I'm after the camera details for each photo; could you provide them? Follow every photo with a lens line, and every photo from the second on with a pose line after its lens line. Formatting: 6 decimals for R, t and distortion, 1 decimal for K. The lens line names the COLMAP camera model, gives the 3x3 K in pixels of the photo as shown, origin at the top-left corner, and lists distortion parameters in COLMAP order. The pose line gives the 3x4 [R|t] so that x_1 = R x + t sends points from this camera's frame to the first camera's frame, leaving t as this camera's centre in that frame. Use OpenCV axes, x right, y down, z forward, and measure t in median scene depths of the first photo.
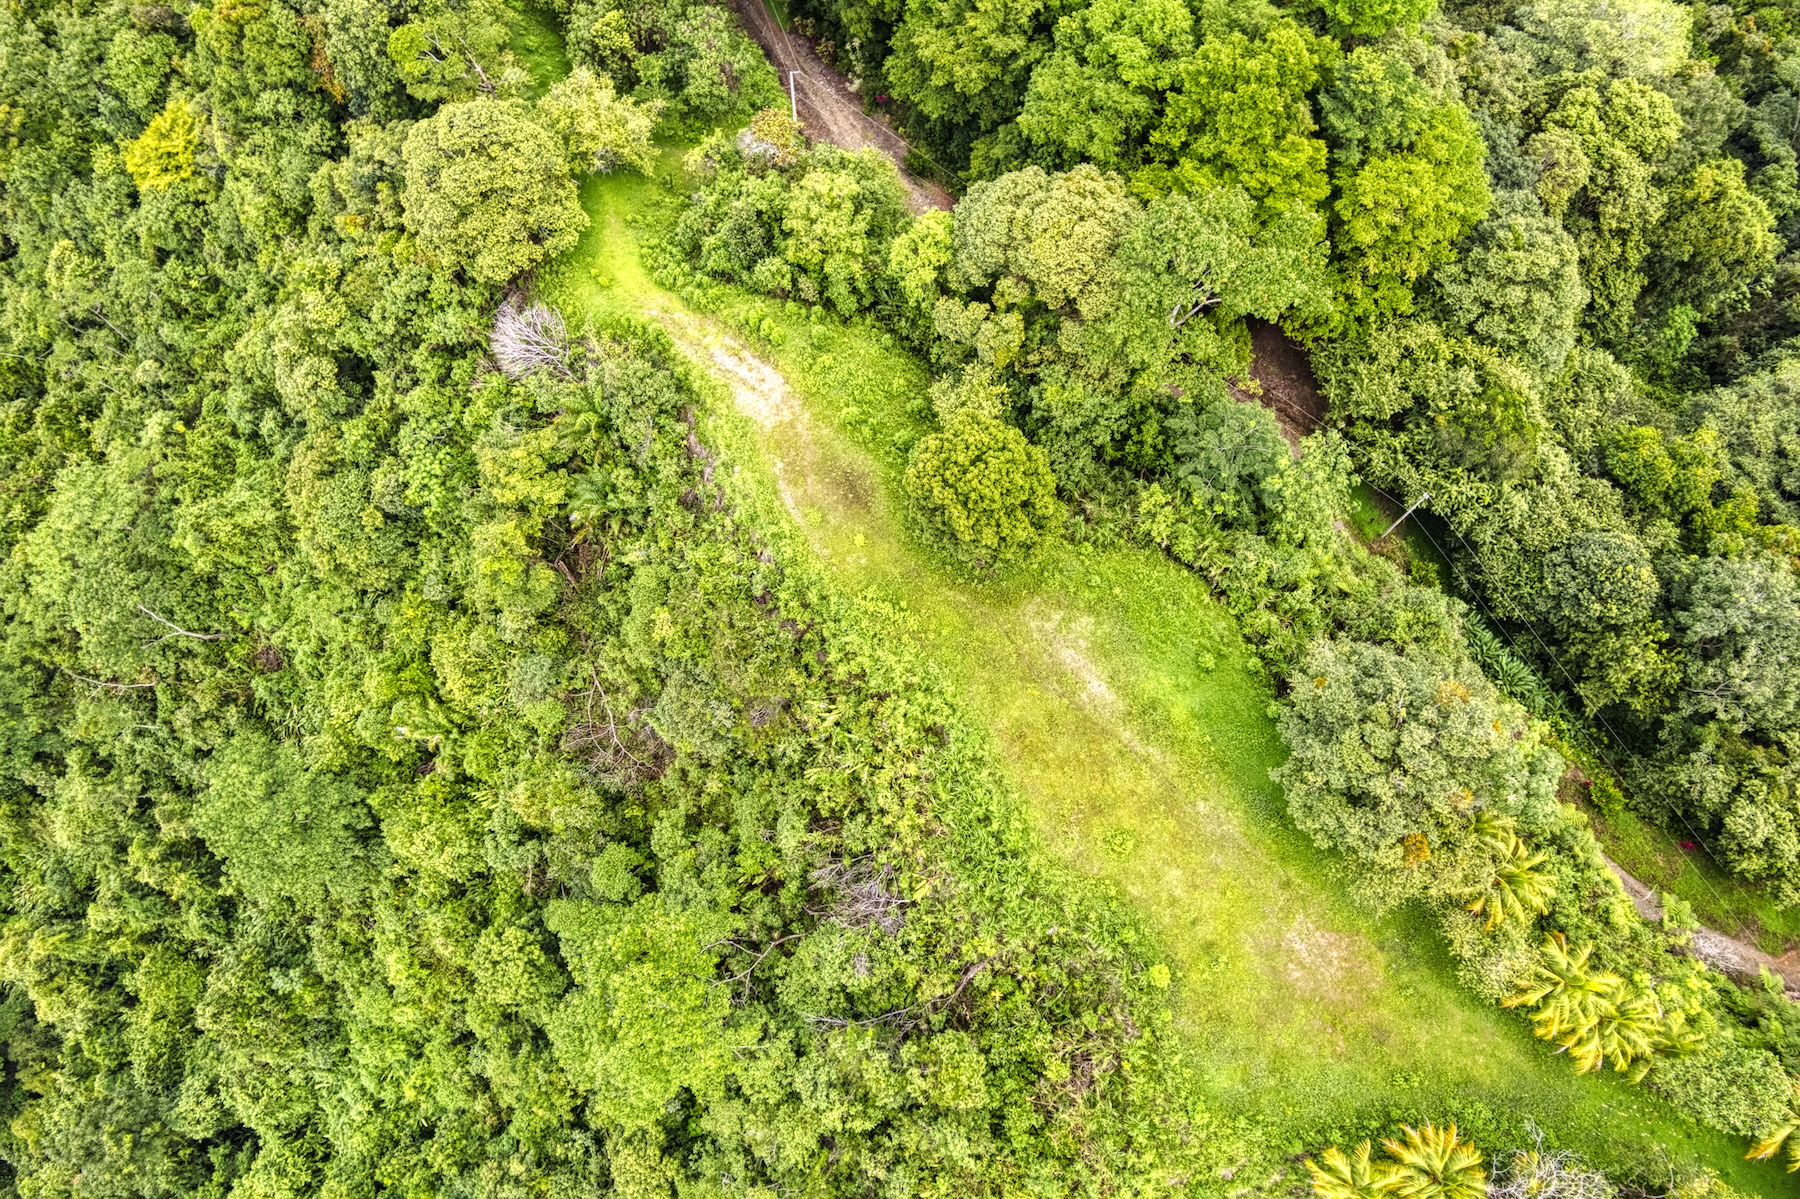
lens RADIAL K [[1148.0, 0, 894.7], [0, 1148.0, 609.6], [0, 0, 1]] dist [-0.077227, 0.070011]
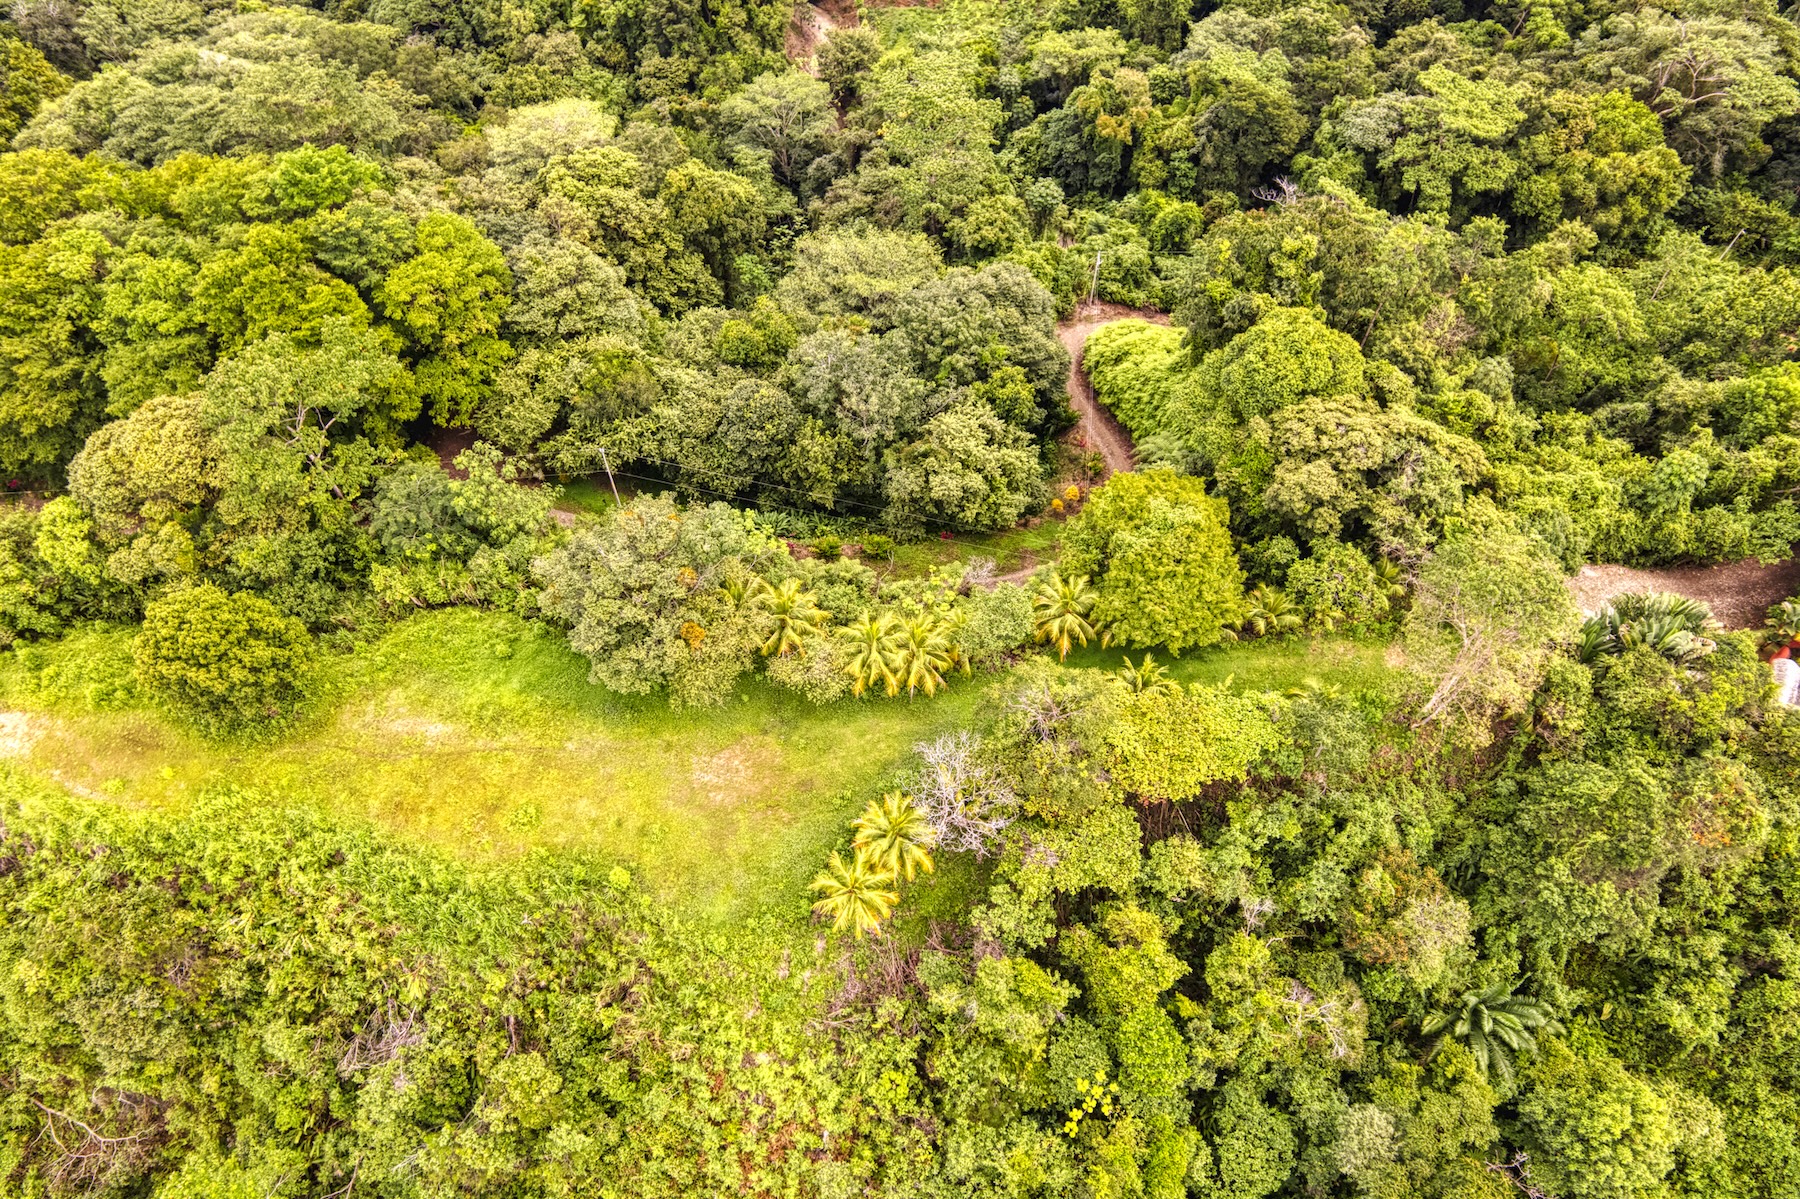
lens RADIAL K [[1148.0, 0, 887.8], [0, 1148.0, 620.6], [0, 0, 1]] dist [-0.077227, 0.070011]
pose [[0.716774, -0.591661, 0.369016, 0.131941], [0.664085, 0.740602, -0.102471, 0.346362], [-0.212666, 0.318506, 0.923757, -0.114428]]
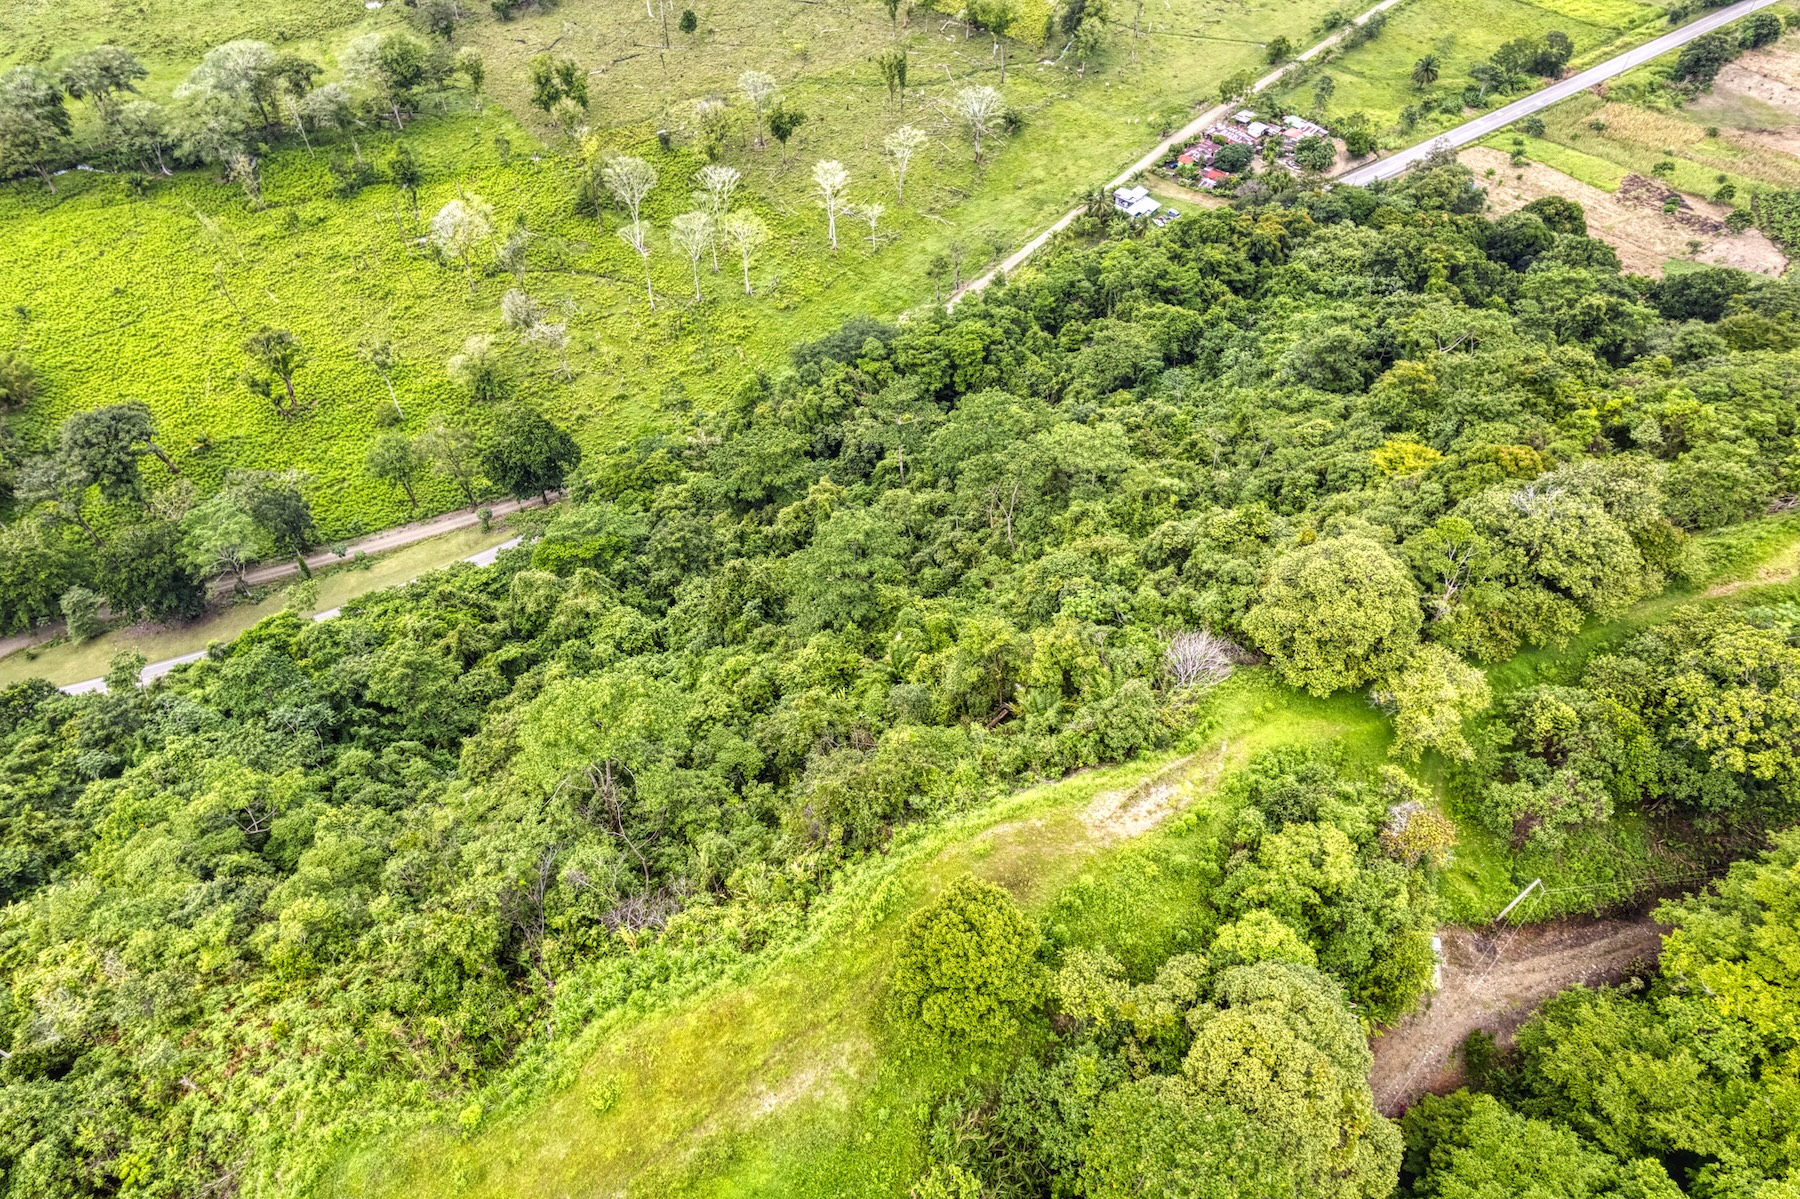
lens RADIAL K [[1148.0, 0, 897.1], [0, 1148.0, 608.5], [0, 0, 1]] dist [-0.077227, 0.070011]
pose [[-0.104322, 0.771834, -0.627207, 0.389474], [-0.947748, 0.114019, 0.297947, -0.317745], [0.301480, 0.625517, 0.719610, 0.091709]]
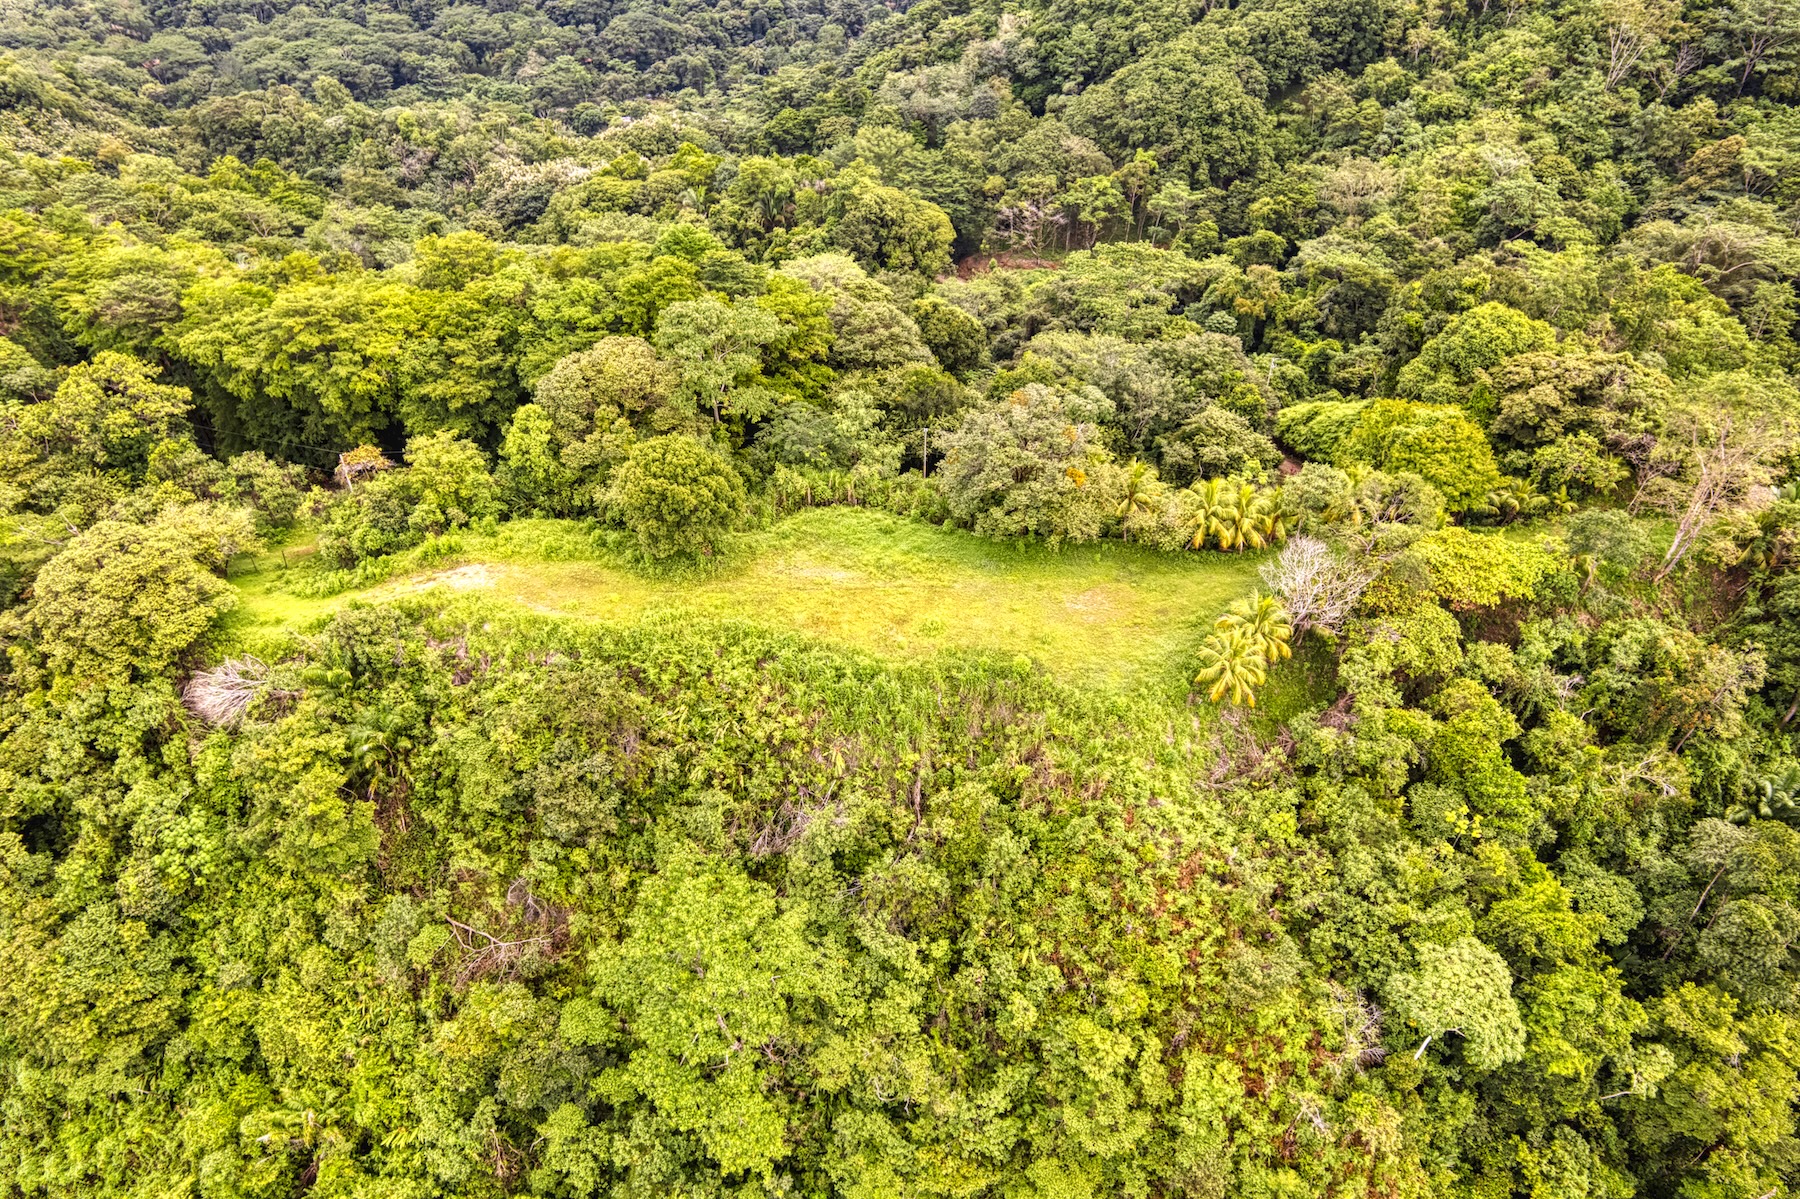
lens RADIAL K [[1148.0, 0, 896.3], [0, 1148.0, 605.1], [0, 0, 1]] dist [-0.077227, 0.070011]
pose [[0.725059, -0.438437, 0.531095, -0.427026], [0.653565, 0.681181, -0.329918, 0.499055], [-0.217124, 0.586315, 0.780443, -0.004537]]
